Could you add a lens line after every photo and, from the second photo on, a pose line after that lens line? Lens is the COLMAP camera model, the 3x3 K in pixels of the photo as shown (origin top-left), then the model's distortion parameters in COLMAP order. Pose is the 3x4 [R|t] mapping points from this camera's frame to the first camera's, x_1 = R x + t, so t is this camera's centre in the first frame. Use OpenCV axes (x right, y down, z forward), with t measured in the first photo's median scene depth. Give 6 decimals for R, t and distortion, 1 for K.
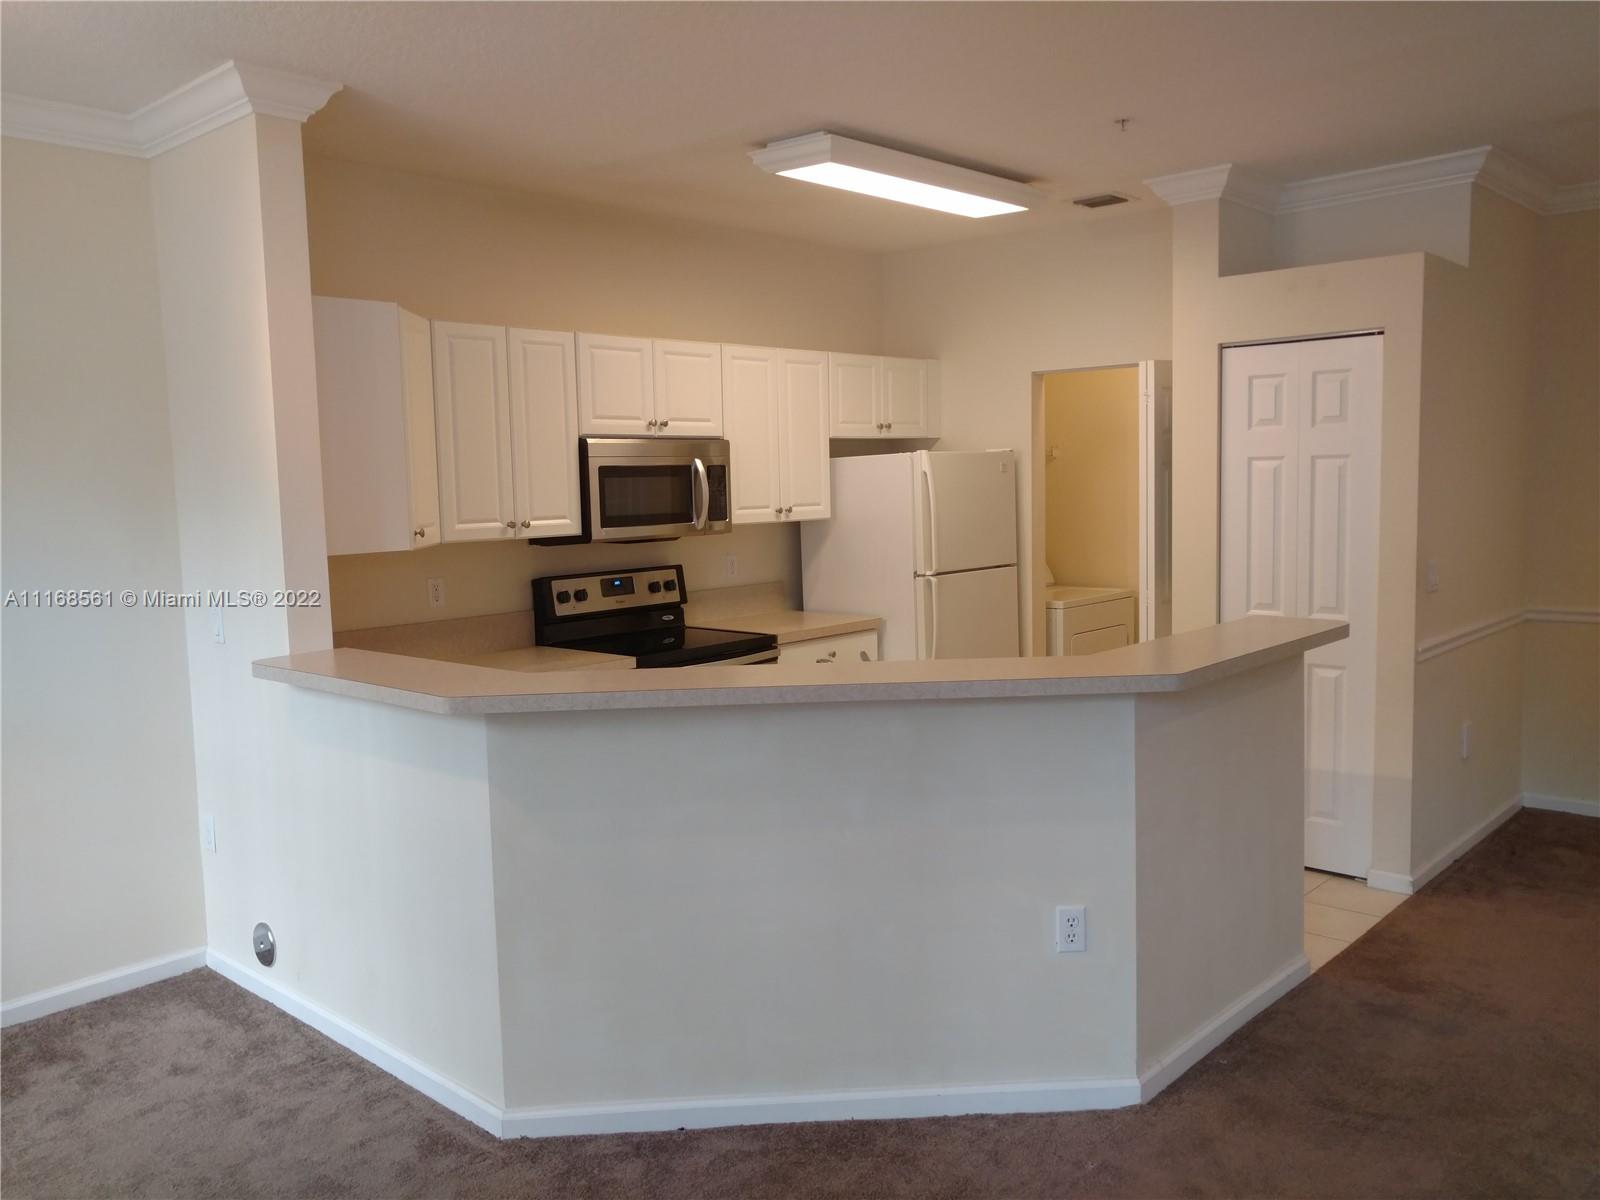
lens RADIAL K [[1271.4, 0, 810.2], [0, 1271.4, 594.2], [0, 0, 1]] dist [0.012592, 0.012207]
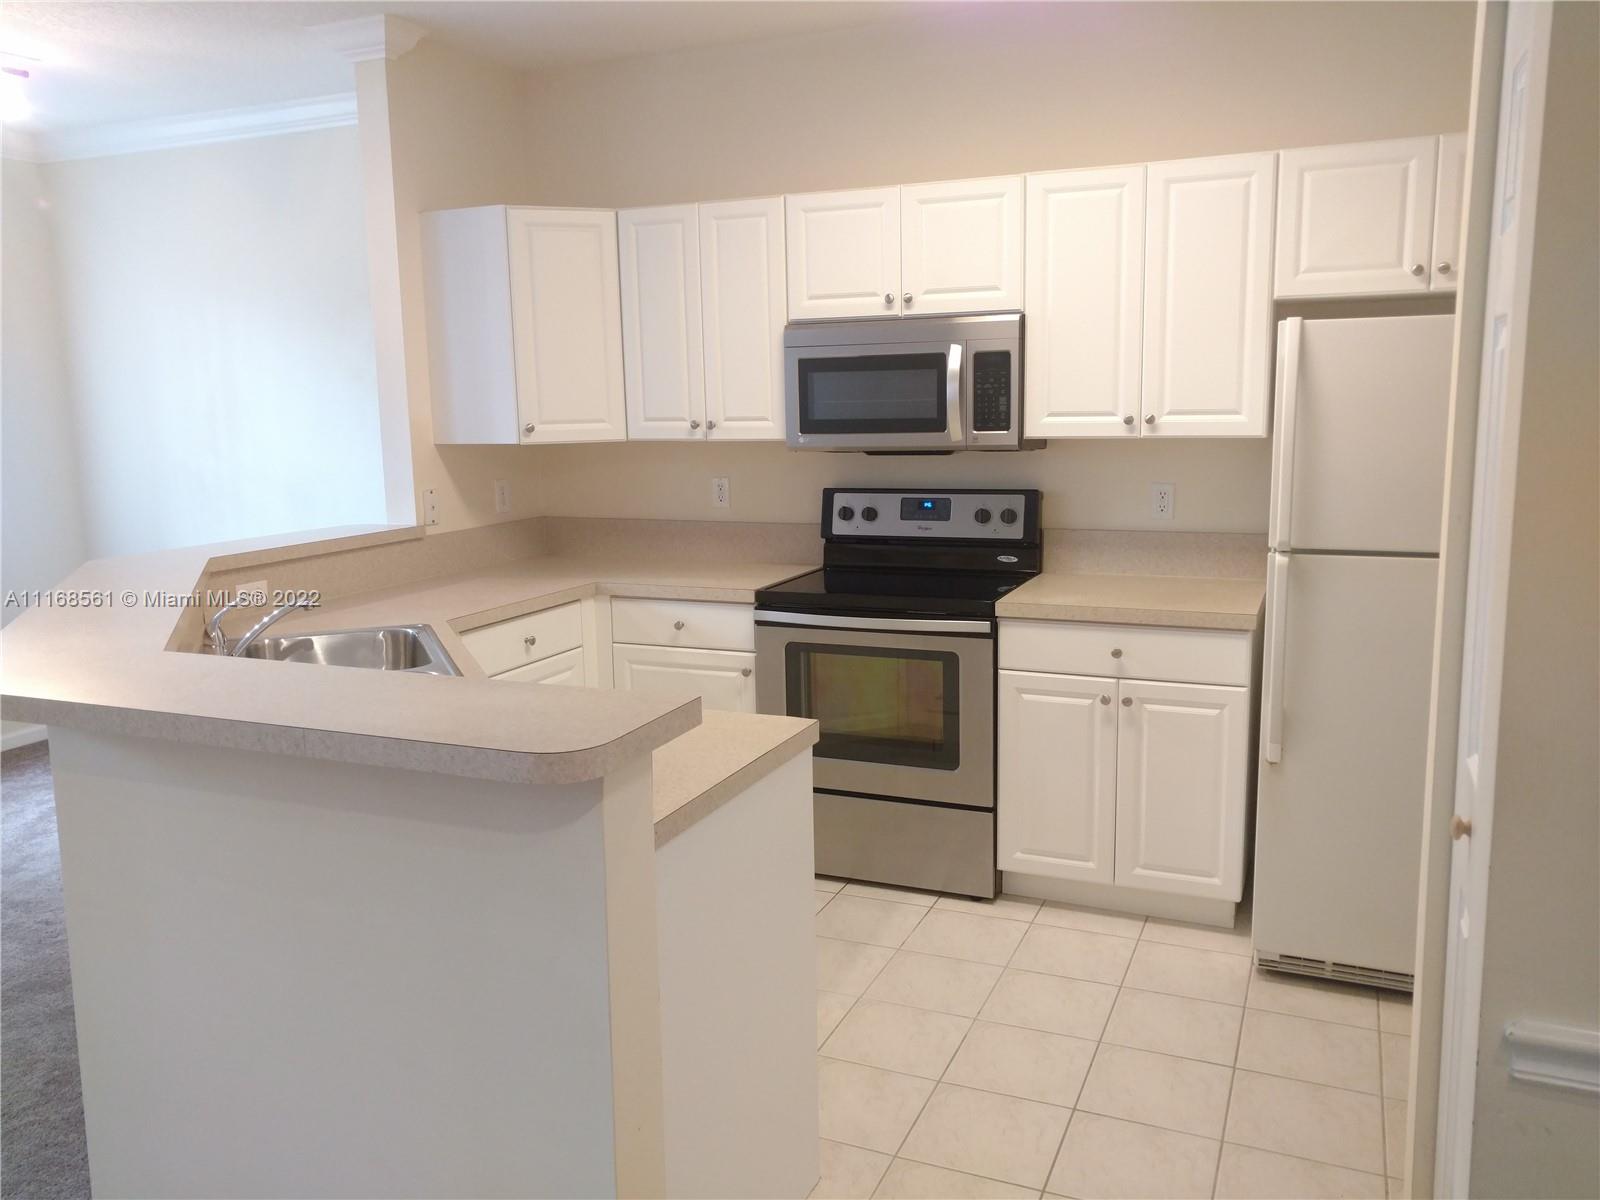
lens RADIAL K [[1271.4, 0, 798.9], [0, 1271.4, 605.6], [0, 0, 1]] dist [0.012592, 0.012207]
pose [[0.317144, 0.172147, -0.932623, 0.701429], [-0.076989, 0.984815, 0.155601, -0.078191], [0.945247, 0.022454, 0.325582, 0.808068]]
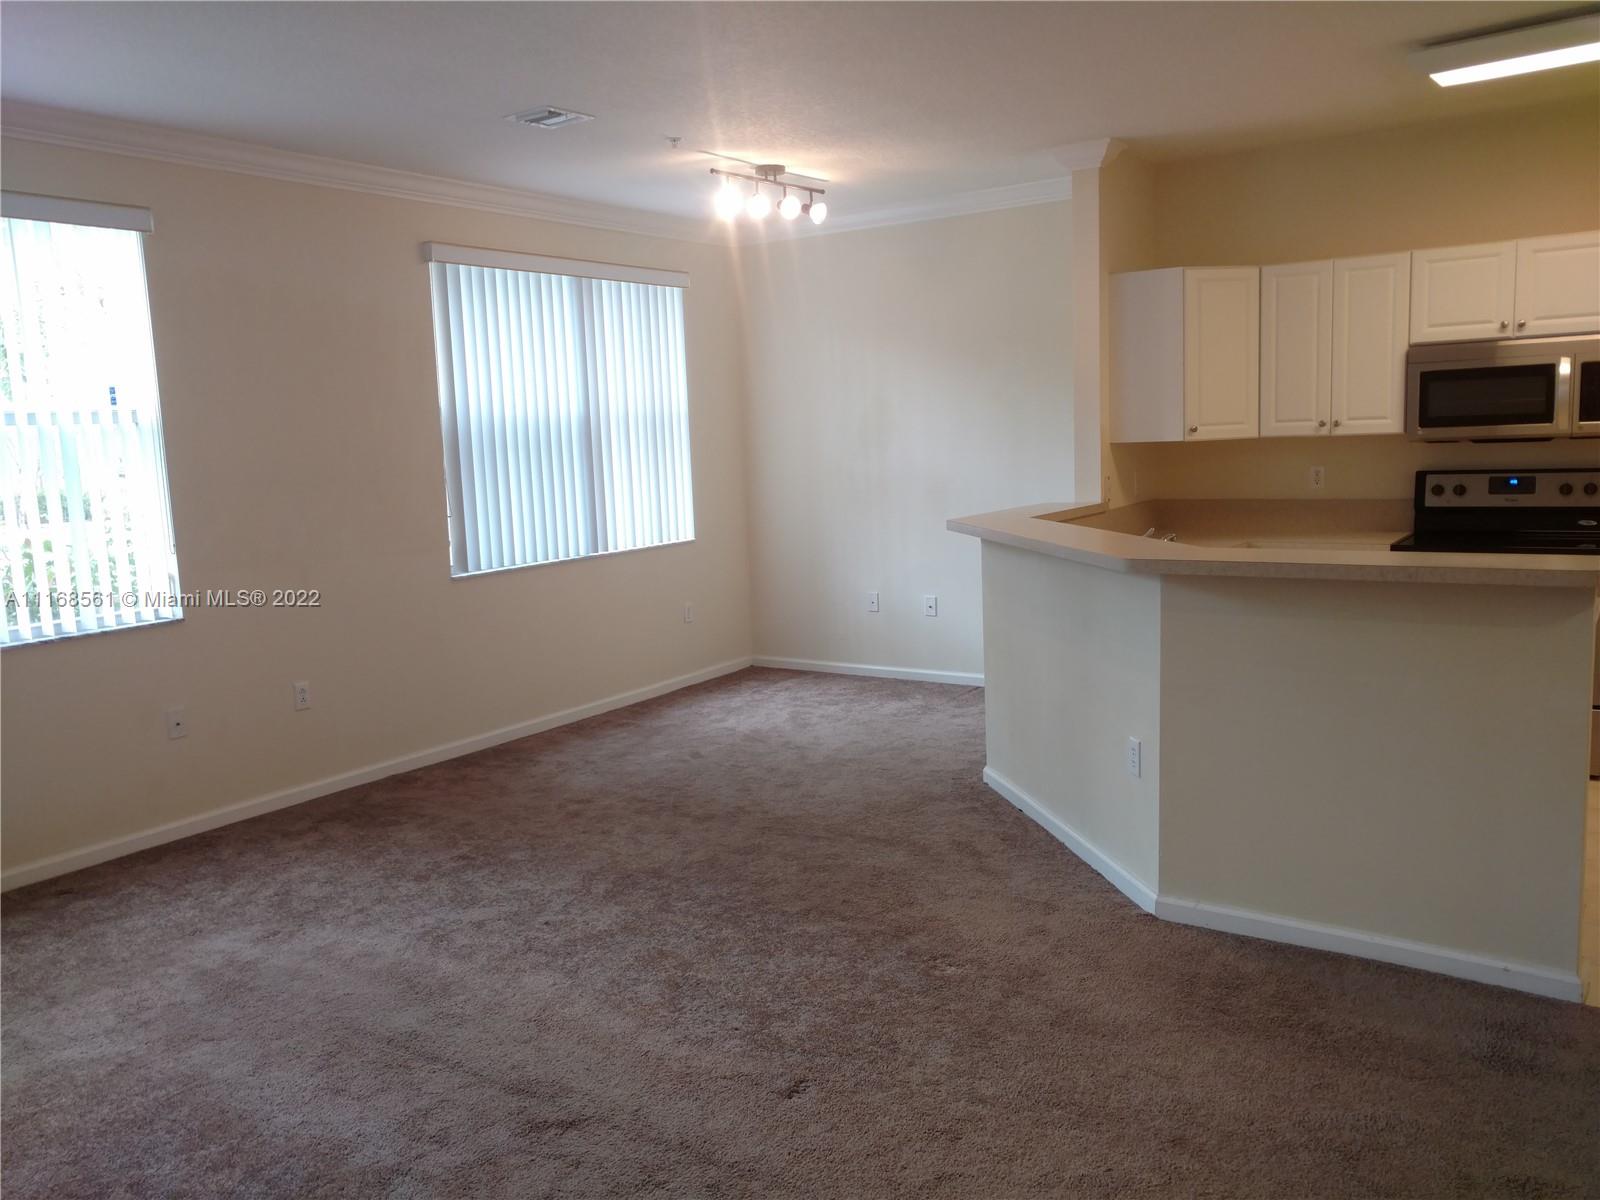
lens RADIAL K [[1271.4, 0, 795.9], [0, 1271.4, 595.5], [0, 0, 1]] dist [0.012592, 0.012207]
pose [[0.133594, 0.147769, -0.979958, 0.967953], [-0.057566, 0.988309, 0.141180, -0.037044], [0.989363, 0.037551, 0.140539, 0.345236]]
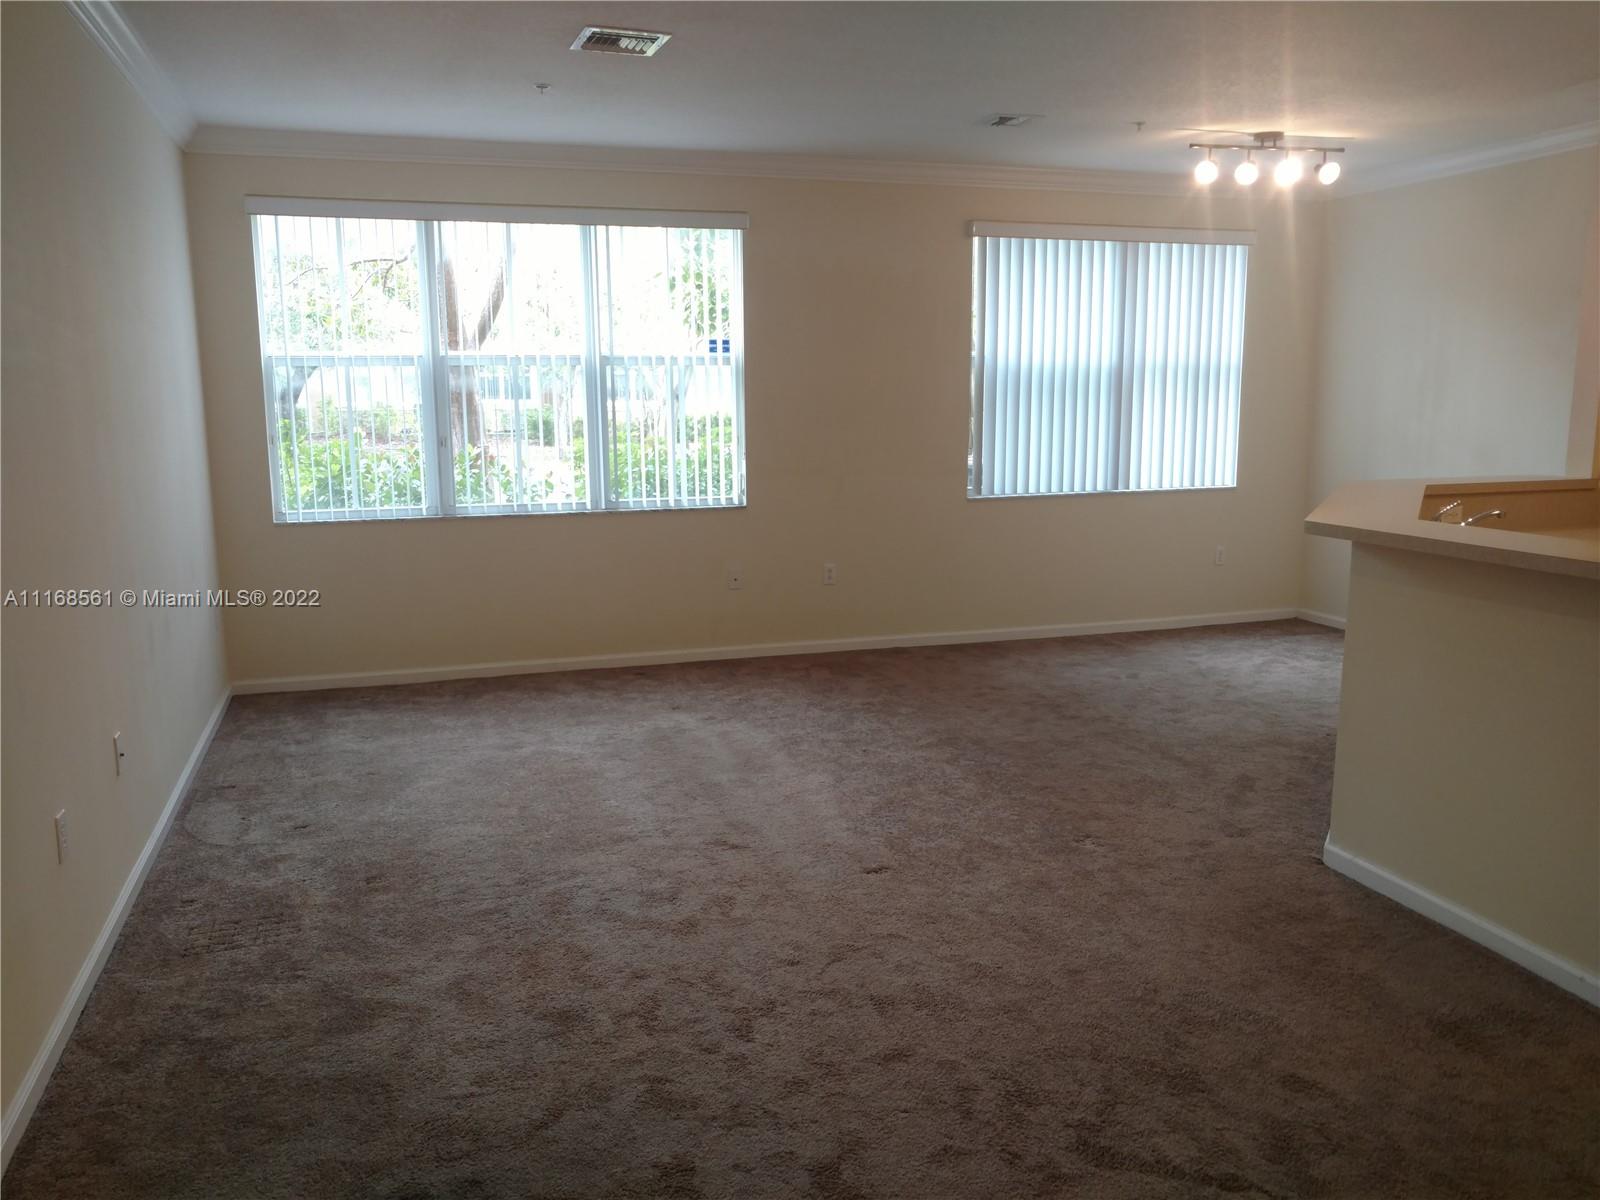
lens RADIAL K [[1271.4, 0, 791.4], [0, 1271.4, 583.4], [0, 0, 1]] dist [0.012592, 0.012207]
pose [[-0.506173, 0.156679, -0.848081, 1.122156], [-0.067969, 0.973053, 0.220334, -0.083449], [0.859749, 0.169171, -0.481884, 0.796419]]
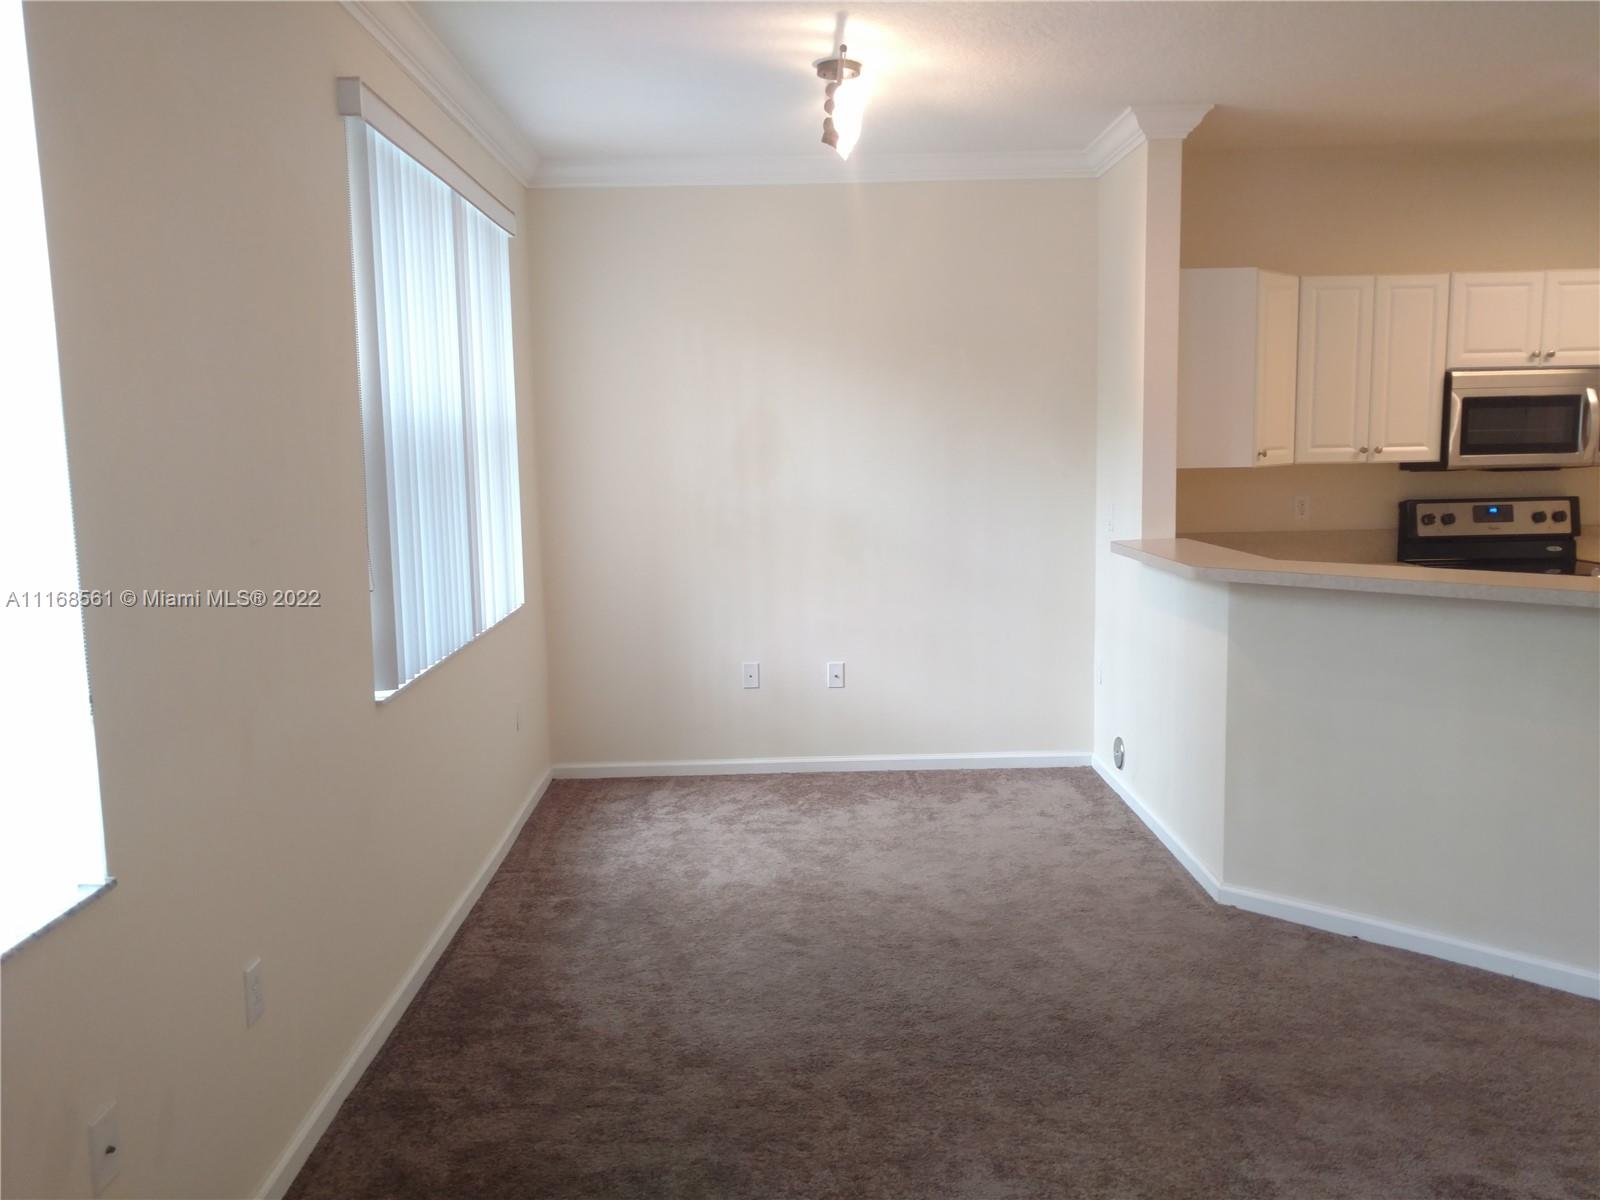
lens RADIAL K [[1271.4, 0, 790.5], [0, 1271.4, 594.8], [0, 0, 1]] dist [0.012592, 0.012207]
pose [[0.679882, 0.100758, -0.726366, 0.272894], [-0.066523, 0.994906, 0.075743, 0.023301], [0.730298, -0.003176, 0.683122, -0.167156]]
